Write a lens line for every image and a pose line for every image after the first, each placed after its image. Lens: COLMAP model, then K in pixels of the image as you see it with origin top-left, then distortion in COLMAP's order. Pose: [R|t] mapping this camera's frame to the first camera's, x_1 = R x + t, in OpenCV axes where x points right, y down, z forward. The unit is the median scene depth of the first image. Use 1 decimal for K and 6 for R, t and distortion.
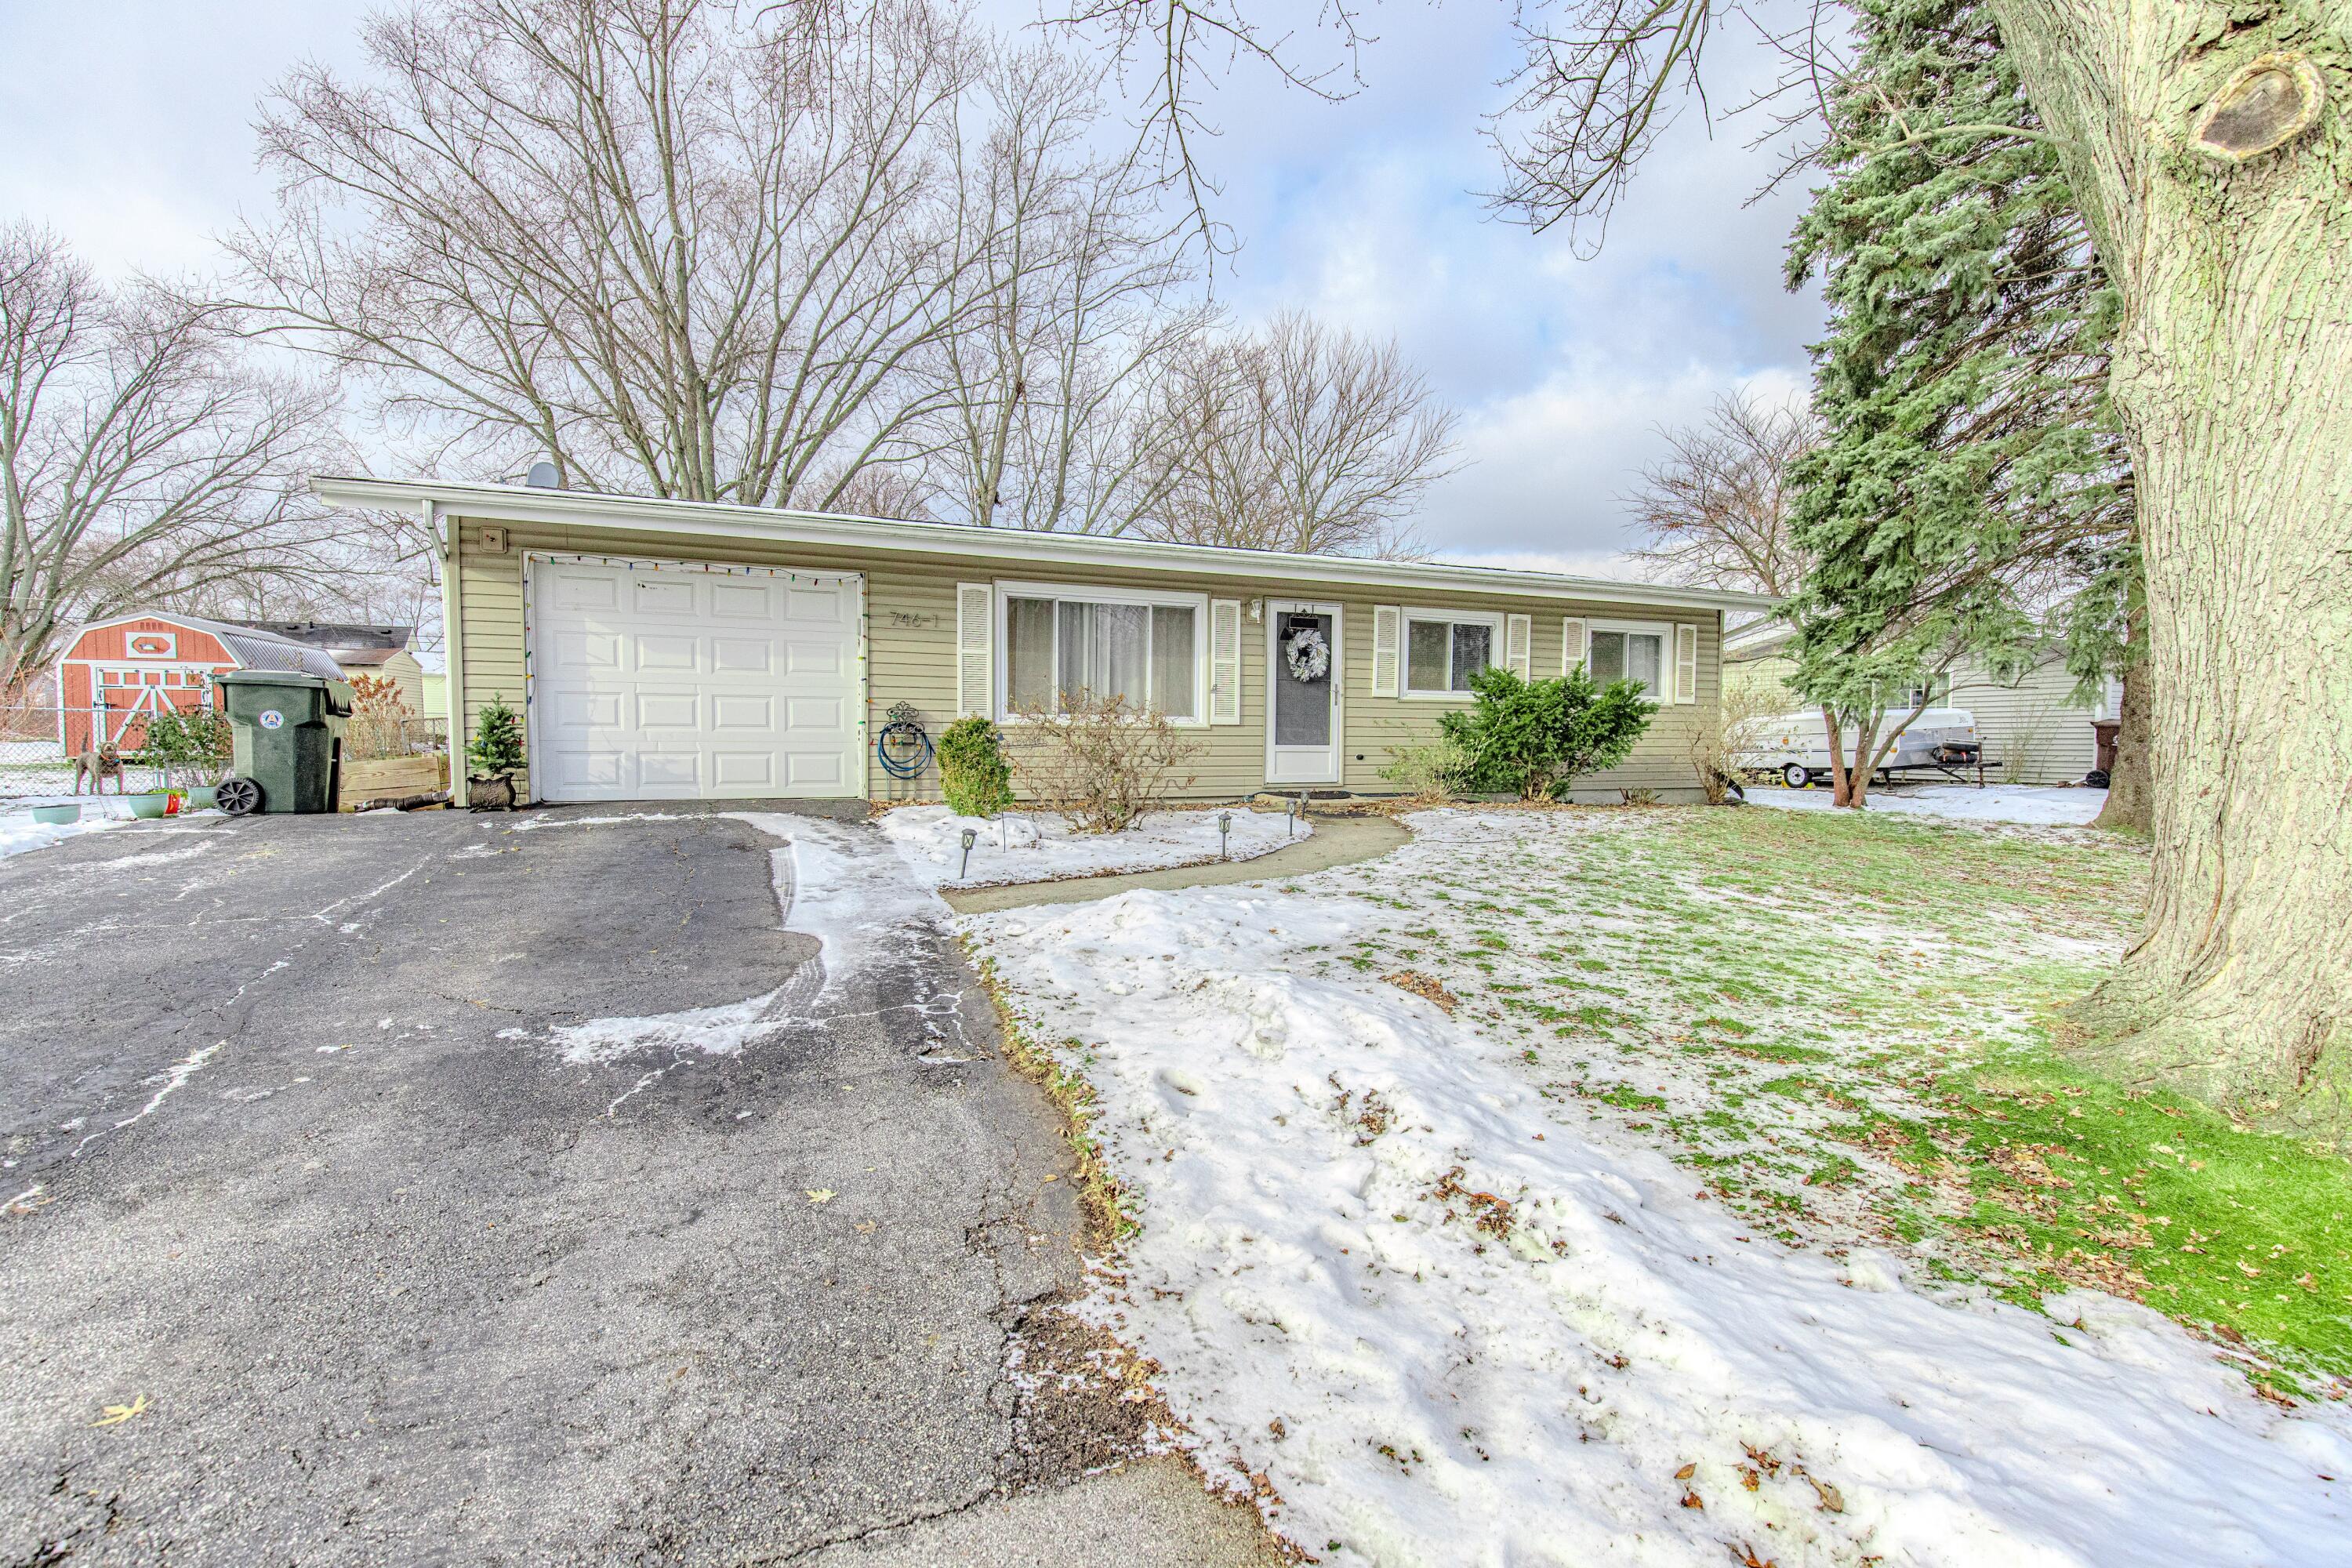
lens RADIAL K [[1032.9, 0, 1178.7], [0, 1032.9, 669.0], [0, 0, 1]] dist [0.006898, -0.001635]
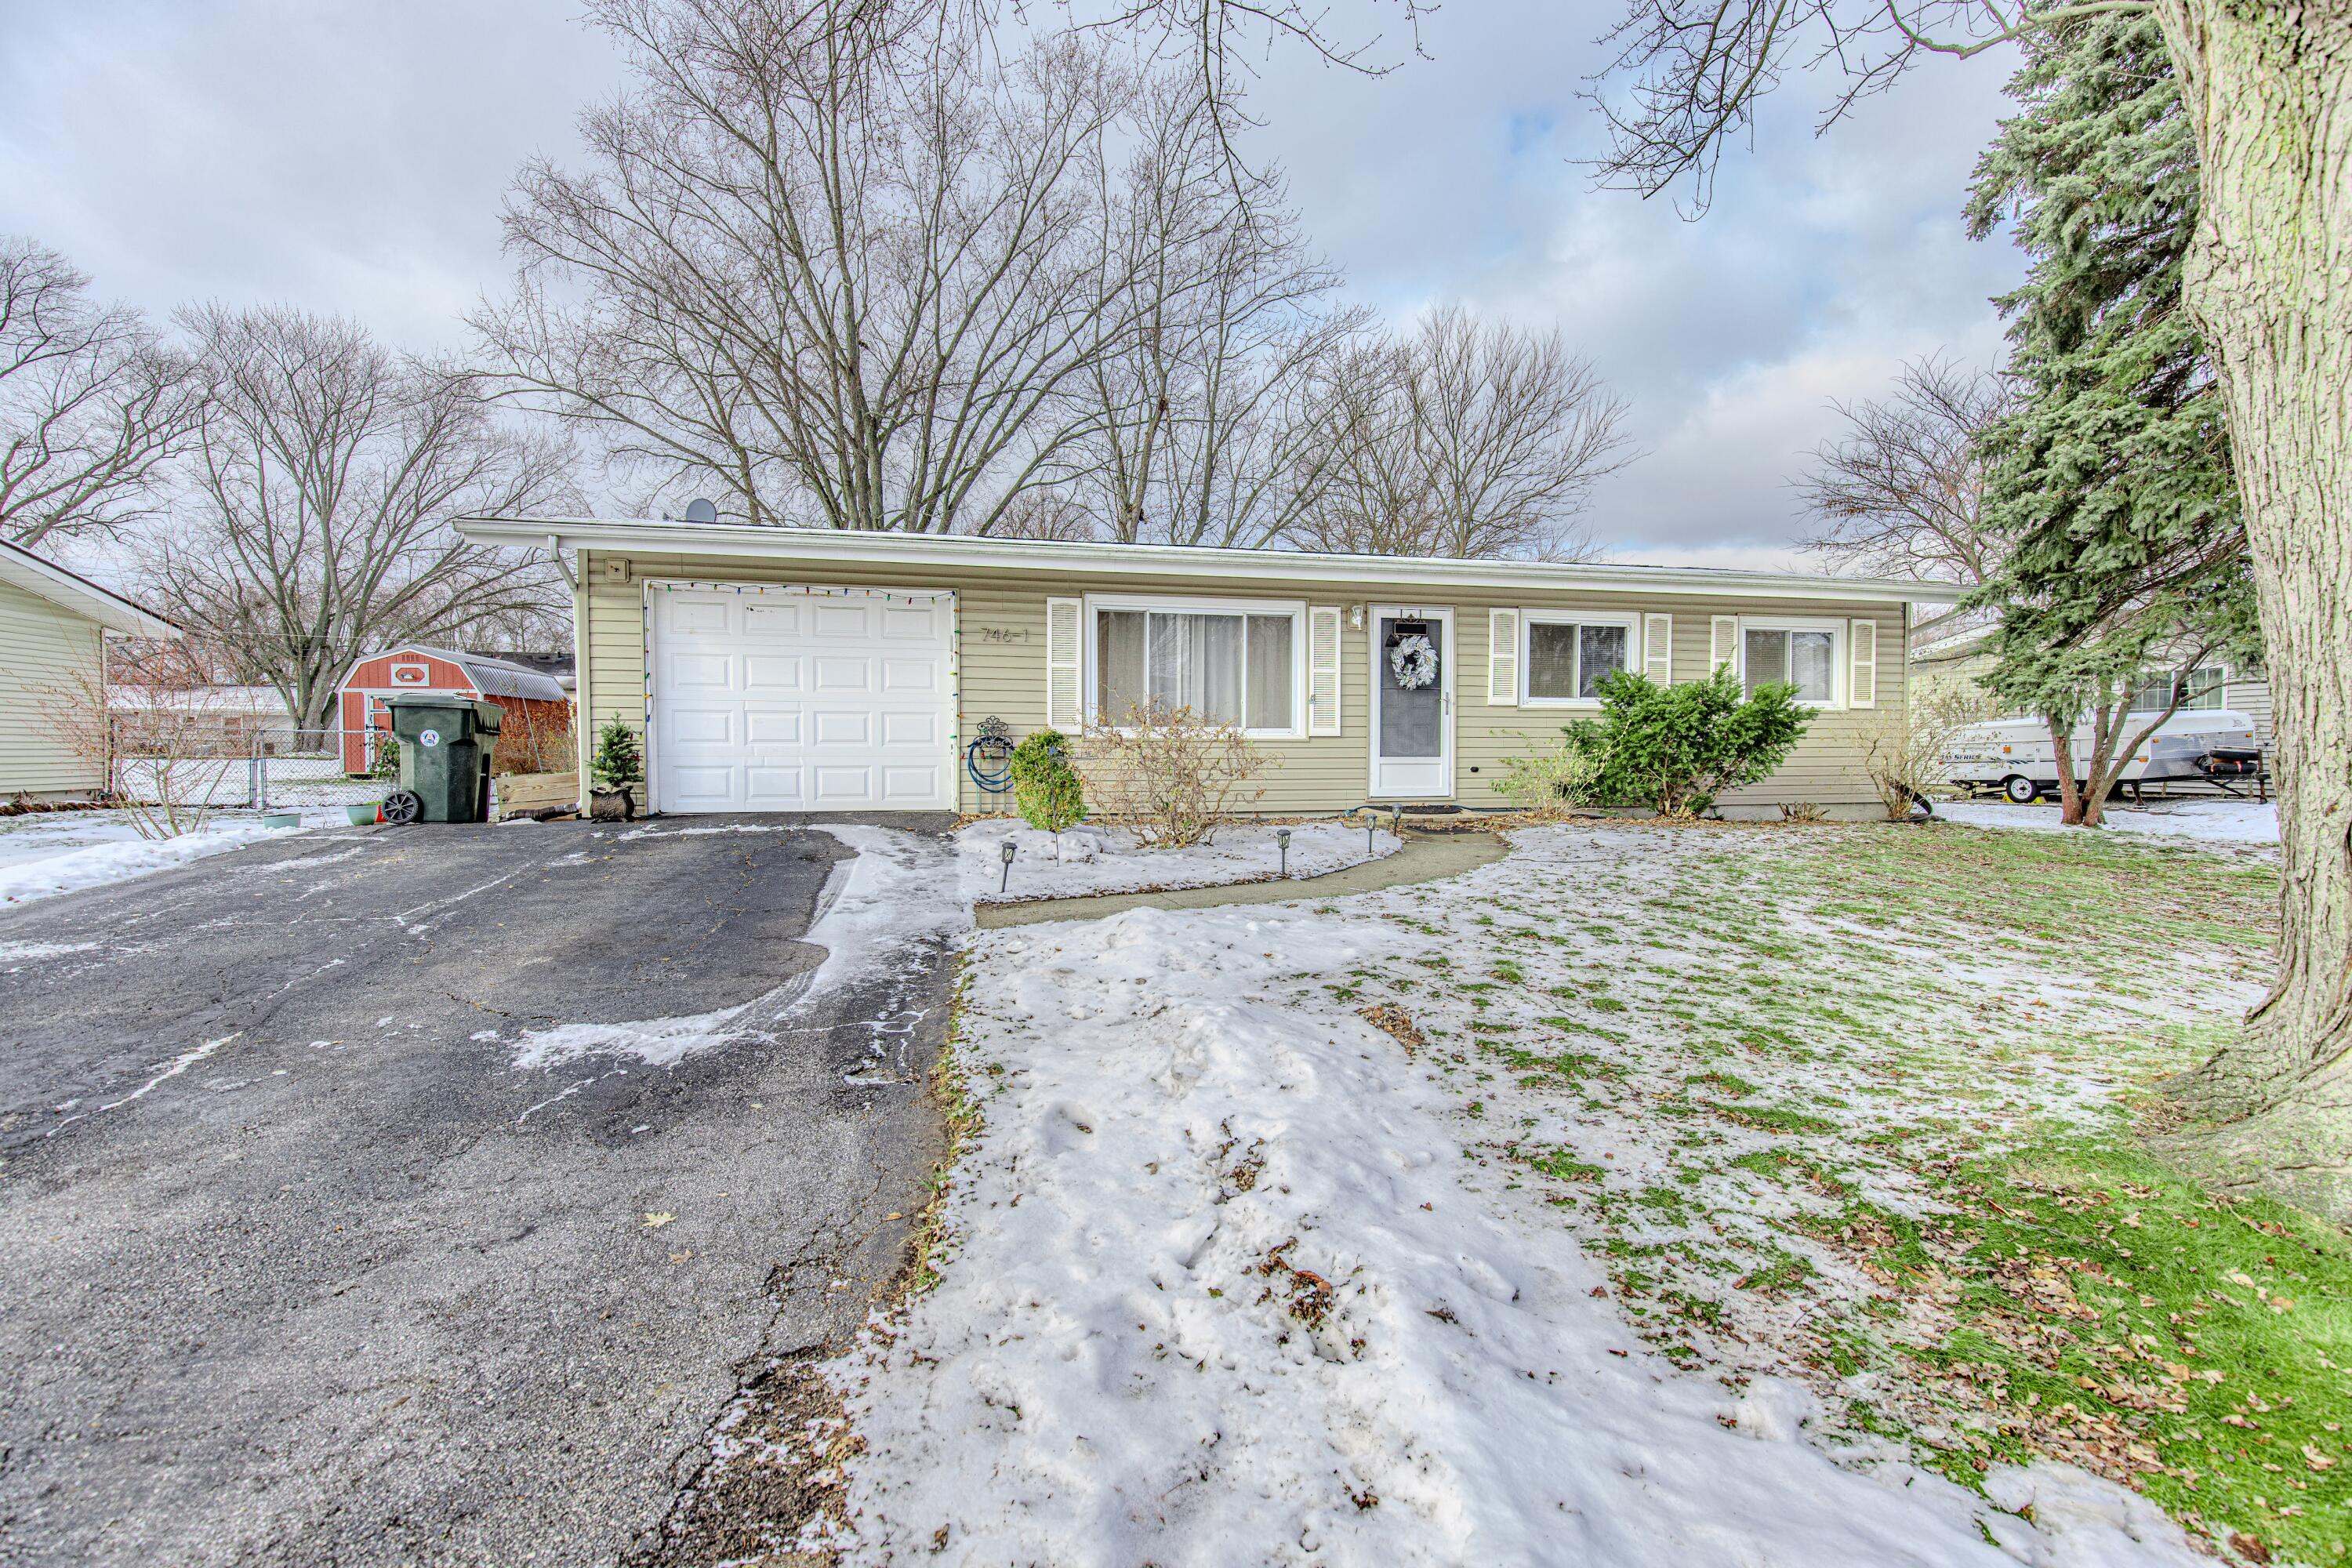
lens RADIAL K [[1032.9, 0, 1178.7], [0, 1032.9, 669.0], [0, 0, 1]] dist [0.006898, -0.001635]
pose [[0.986157, -0.019346, -0.164683, 0.094714], [0.017220, 0.999749, -0.014328, 0.003892], [0.164919, 0.011294, 0.986242, 0.034512]]
